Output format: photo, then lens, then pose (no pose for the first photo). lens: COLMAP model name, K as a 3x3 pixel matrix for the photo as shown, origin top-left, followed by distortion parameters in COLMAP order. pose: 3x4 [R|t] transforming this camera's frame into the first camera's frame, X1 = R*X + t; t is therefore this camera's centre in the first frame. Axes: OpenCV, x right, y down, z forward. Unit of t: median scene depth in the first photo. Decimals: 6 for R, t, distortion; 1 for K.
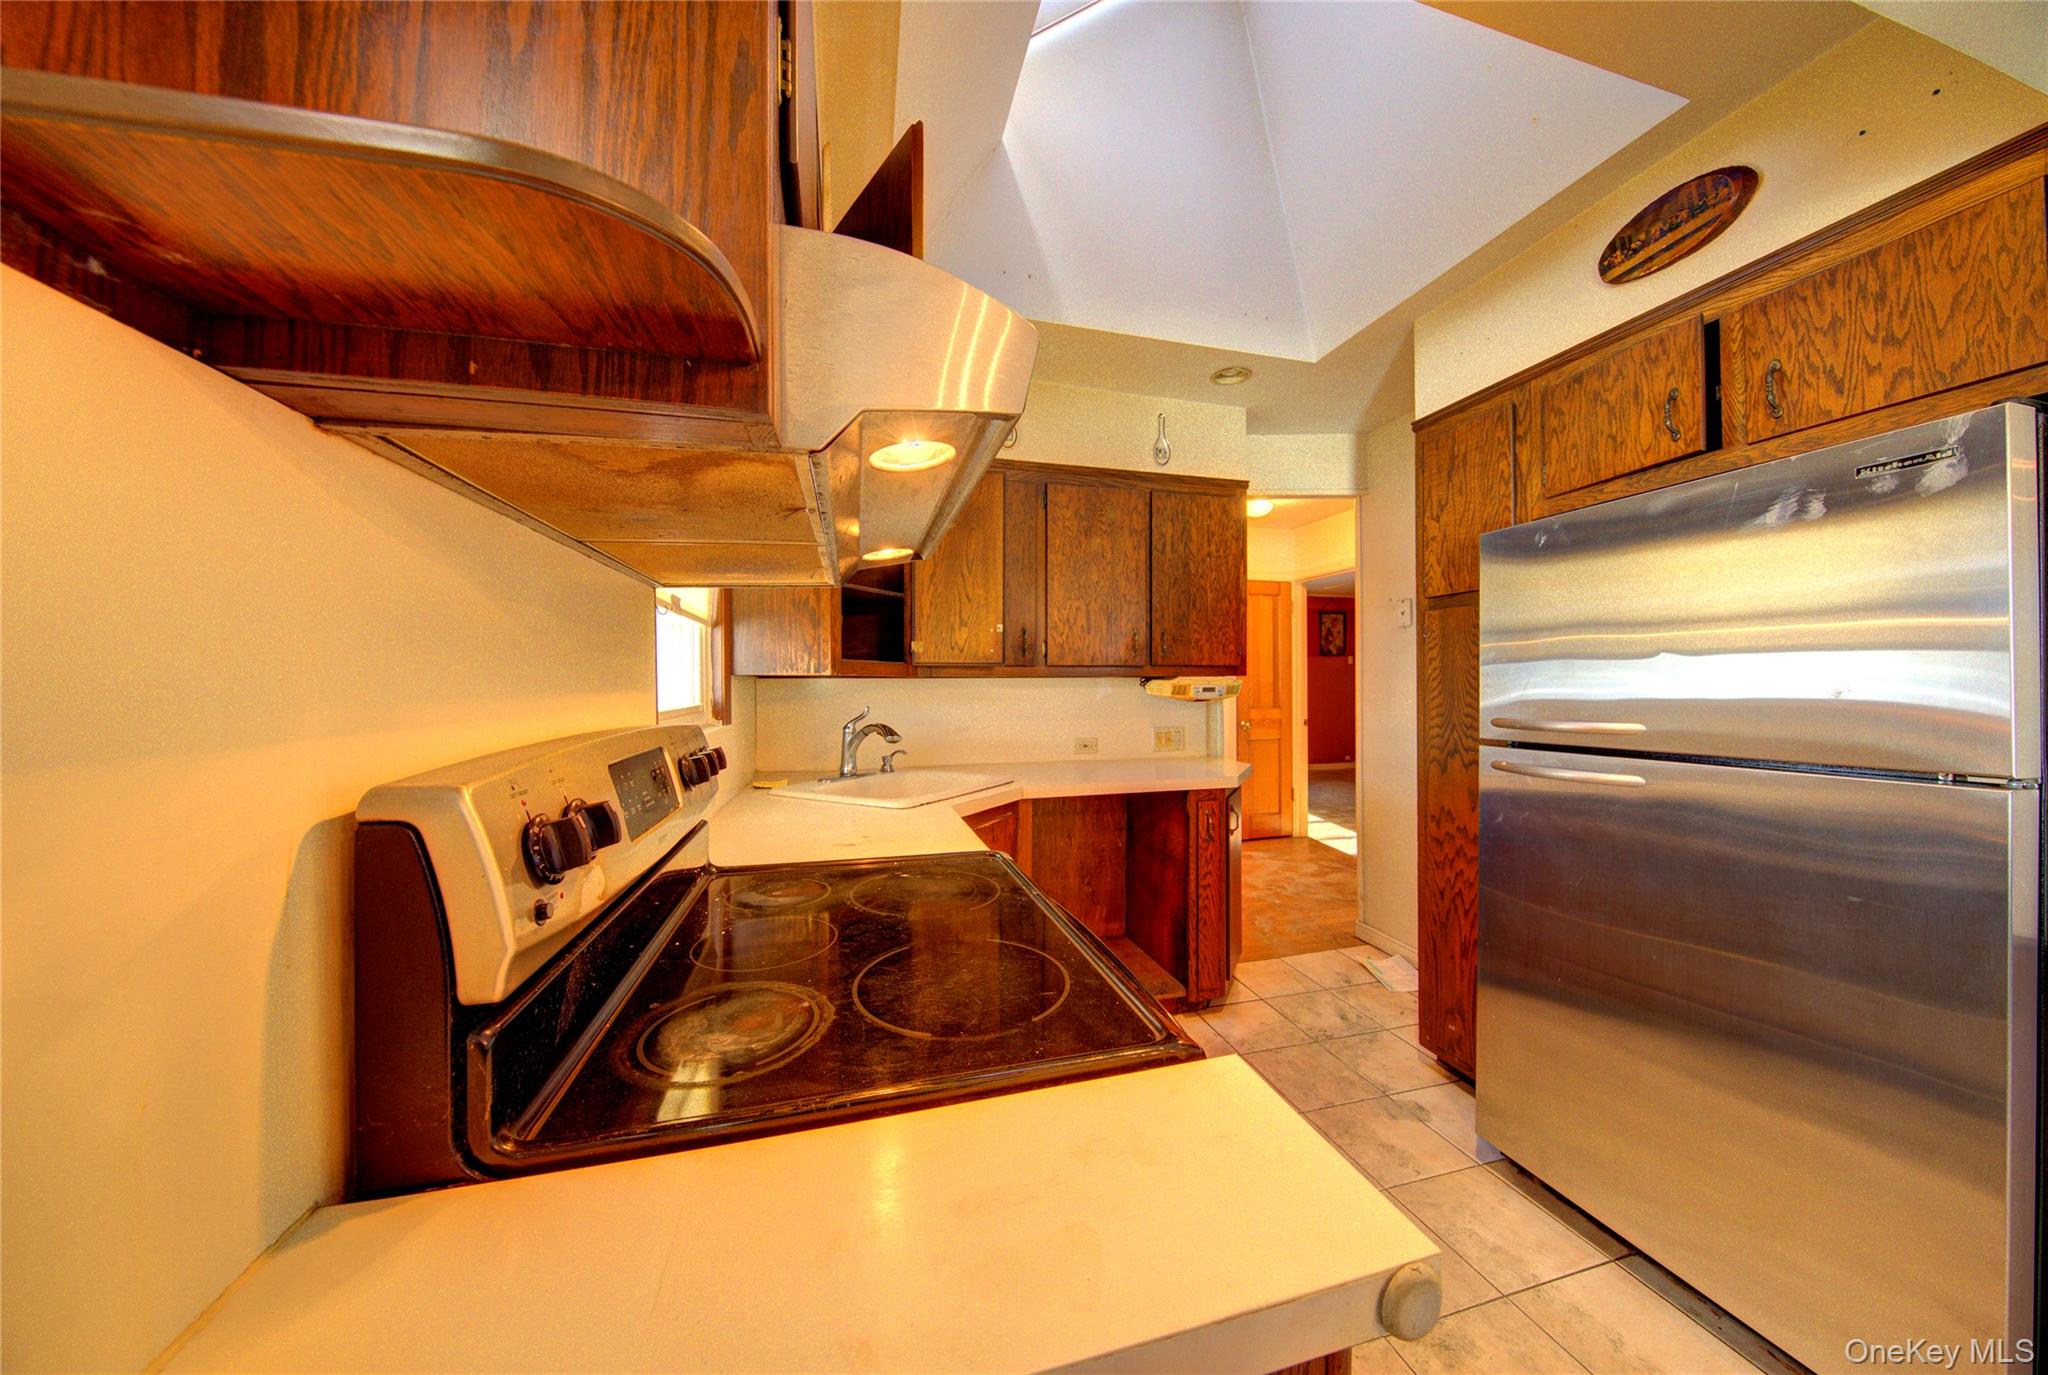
lens RADIAL K [[644.7, 0, 1022.1], [0, 644.7, 684.6], [0, 0, 1]] dist [0.004547, -0.004275]
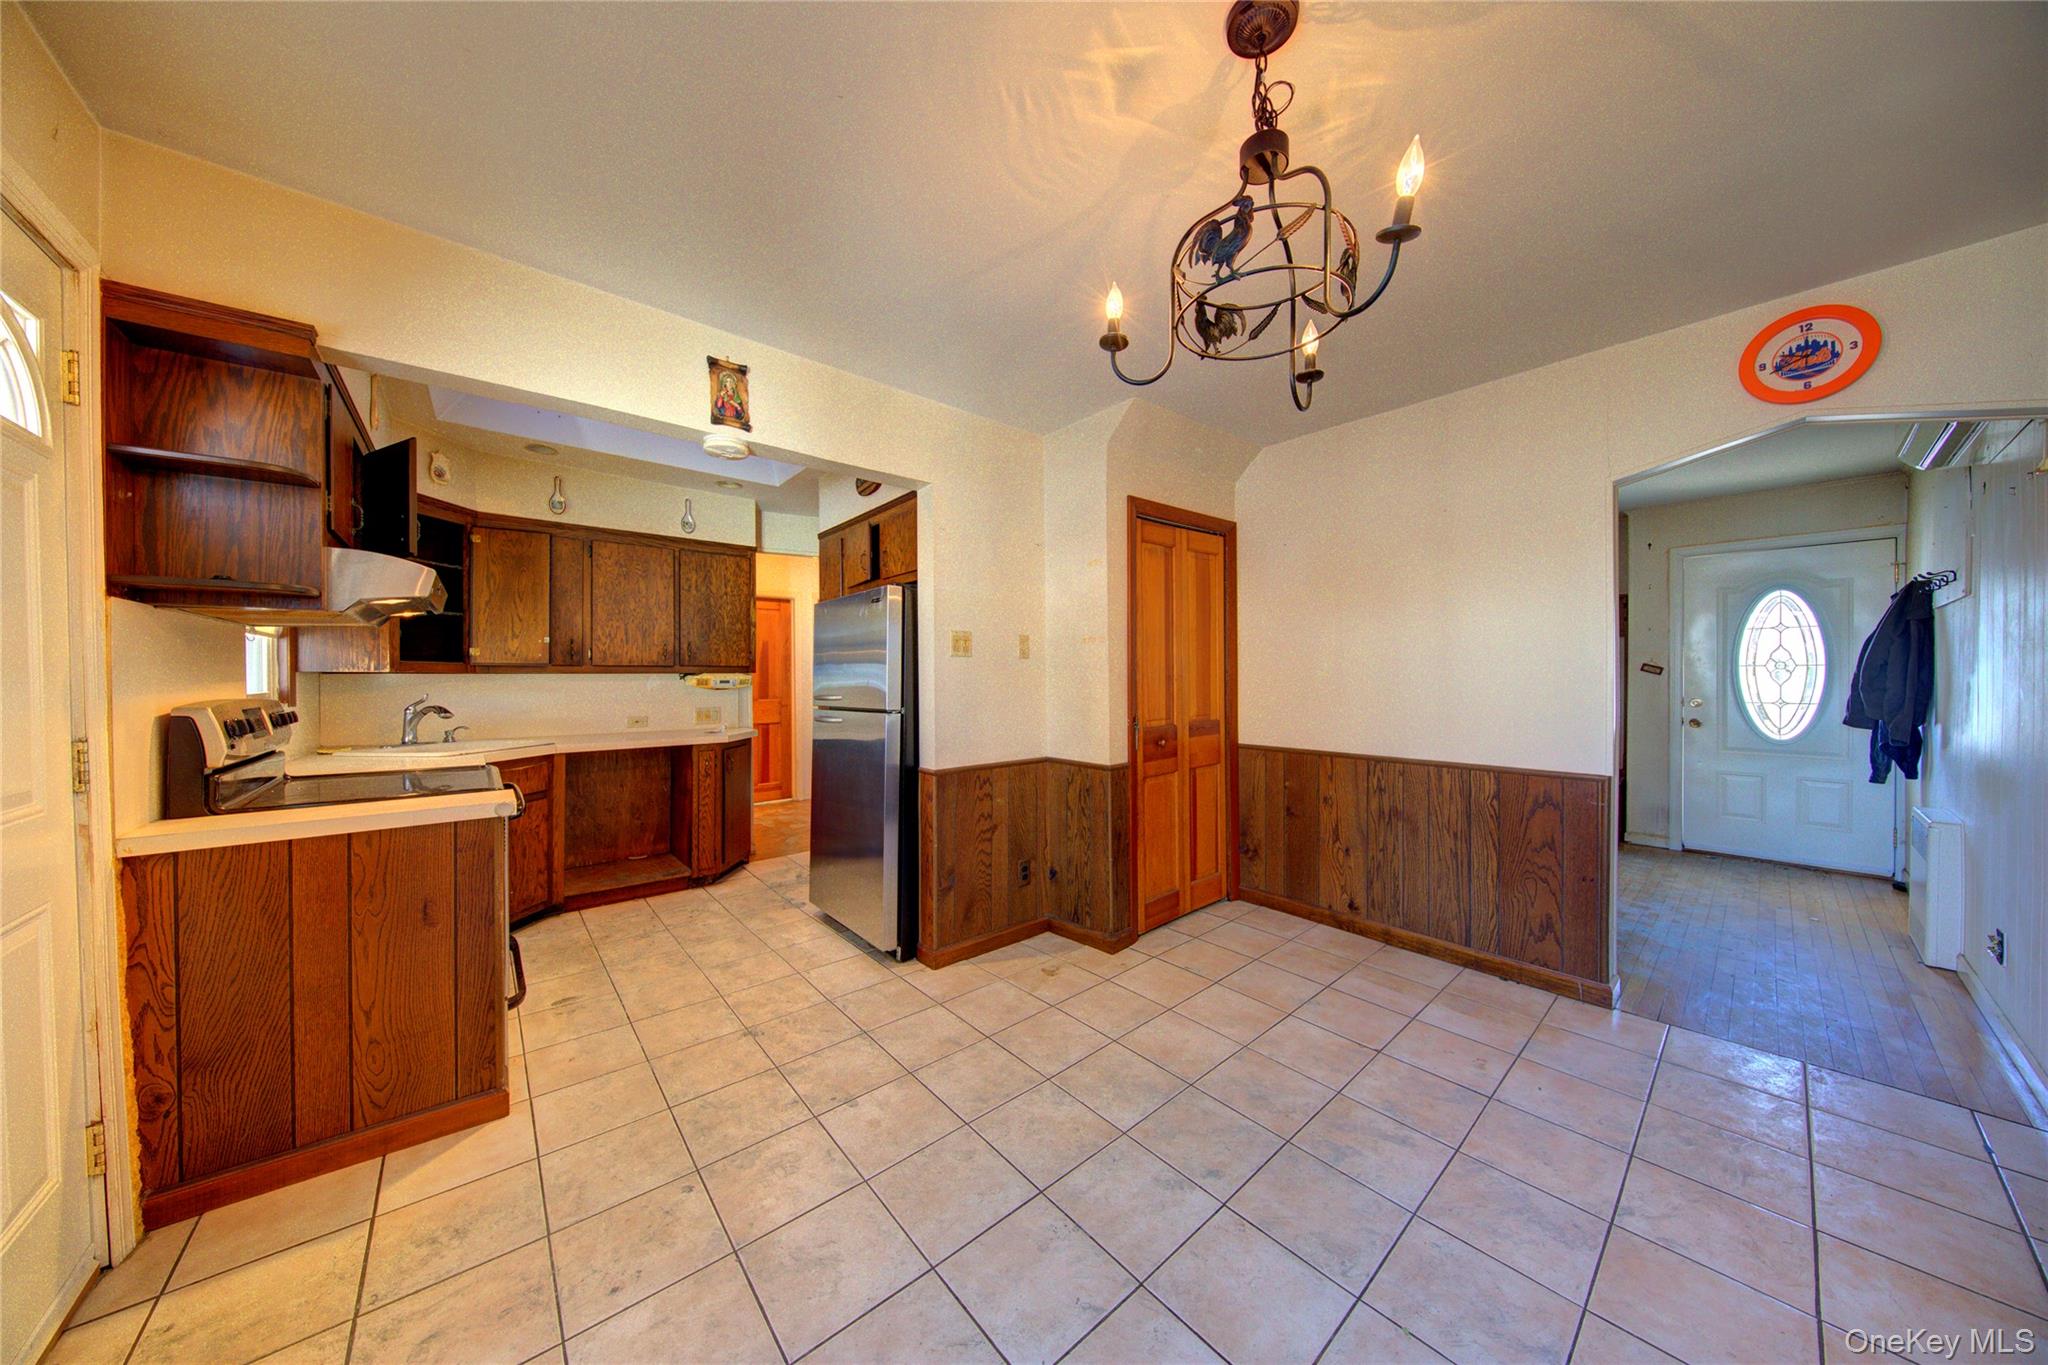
lens RADIAL K [[642.4, 0, 1024.2], [0, 642.4, 676.9], [0, 0, 1]] dist [0.007891, -0.005523]
pose [[0.905173, 0.002048, 0.425039, 0.371244], [-0.001453, 0.999997, -0.001723, -0.003003], [-0.425042, 0.000942, 0.905173, -0.896159]]
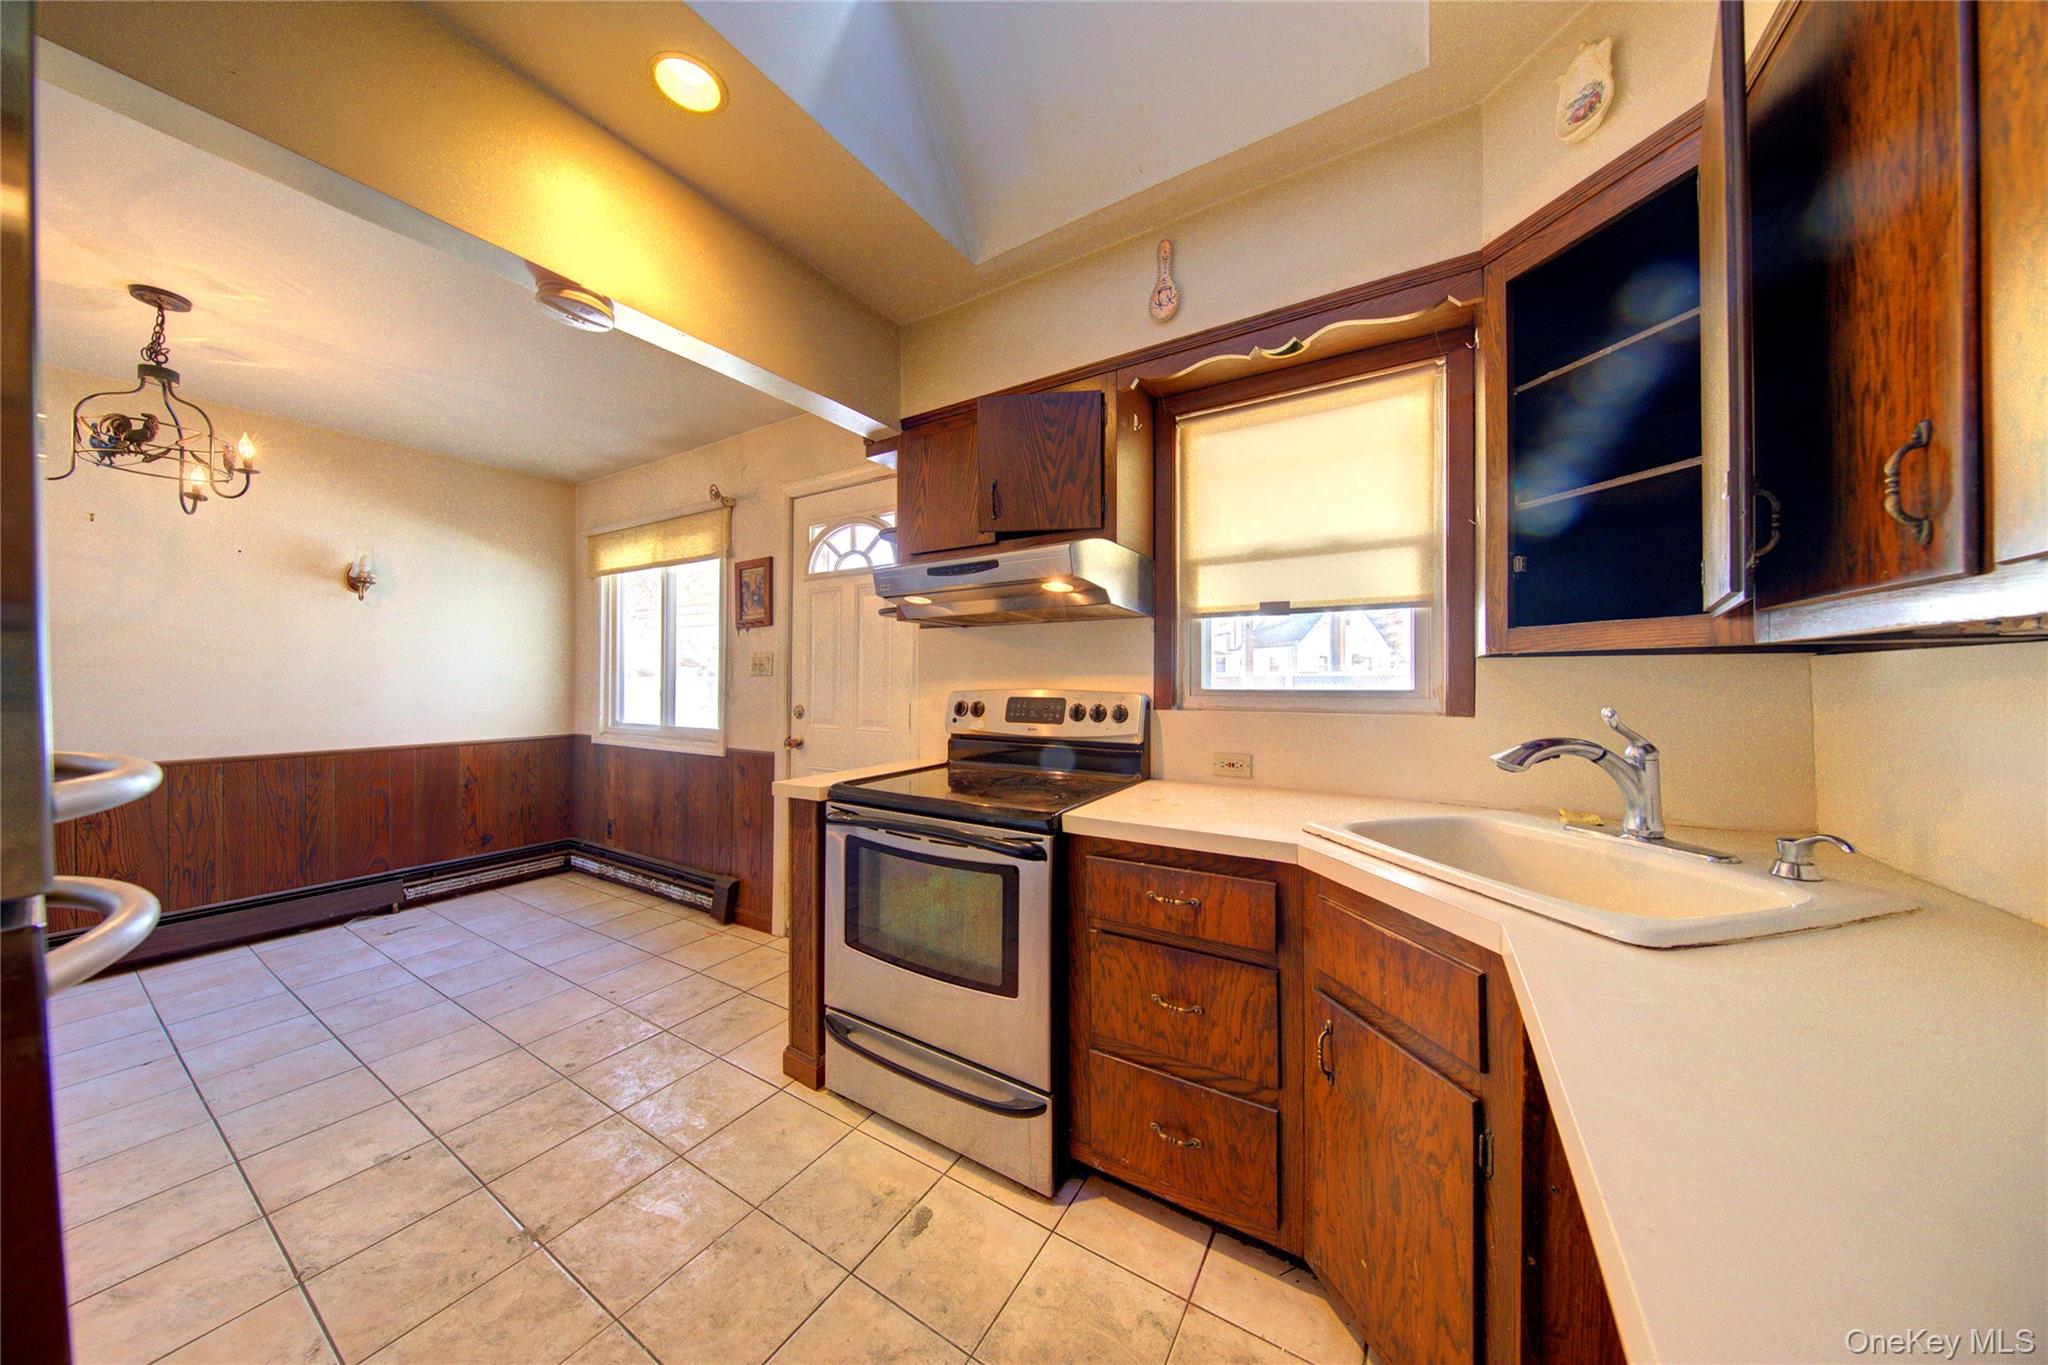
lens RADIAL K [[642.4, 0, 1024.2], [0, 642.4, 676.9], [0, 0, 1]] dist [0.007891, -0.005523]
pose [[-0.731179, 0.001542, -0.682184, 0.499349], [0.002218, 0.999998, -0.000117, 0.008090], [0.682182, -0.001599, -0.731181, 1.140930]]
